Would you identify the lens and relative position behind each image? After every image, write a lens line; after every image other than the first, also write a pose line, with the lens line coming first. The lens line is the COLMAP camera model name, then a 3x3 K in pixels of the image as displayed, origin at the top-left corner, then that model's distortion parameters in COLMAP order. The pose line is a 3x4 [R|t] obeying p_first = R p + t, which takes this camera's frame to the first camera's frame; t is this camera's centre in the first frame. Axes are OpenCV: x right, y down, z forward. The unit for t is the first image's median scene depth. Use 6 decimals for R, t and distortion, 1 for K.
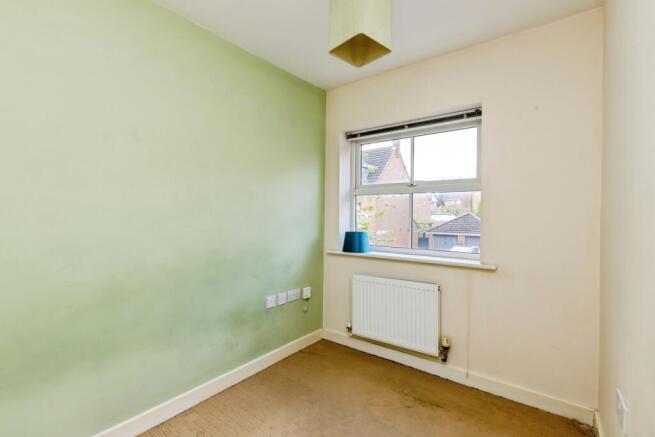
lens RADIAL K [[304.0, 0, 334.6], [0, 304.0, 223.4], [0, 0, 1]] dist [-0.000911, 0.000966]
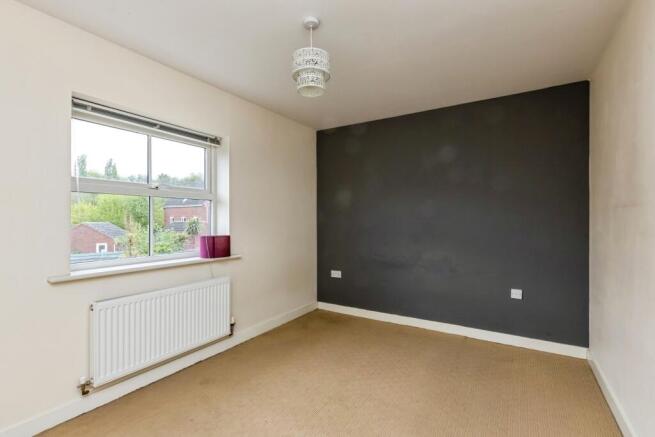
lens RADIAL K [[304.0, 0, 330.7], [0, 304.0, 216.9], [0, 0, 1]] dist [-0.000911, 0.000966]
pose [[-0.078157, 0.013601, 0.996848, -0.946998], [0.016061, 0.999794, -0.012382, -0.020230], [-0.996812, 0.015043, -0.078359, 0.684633]]
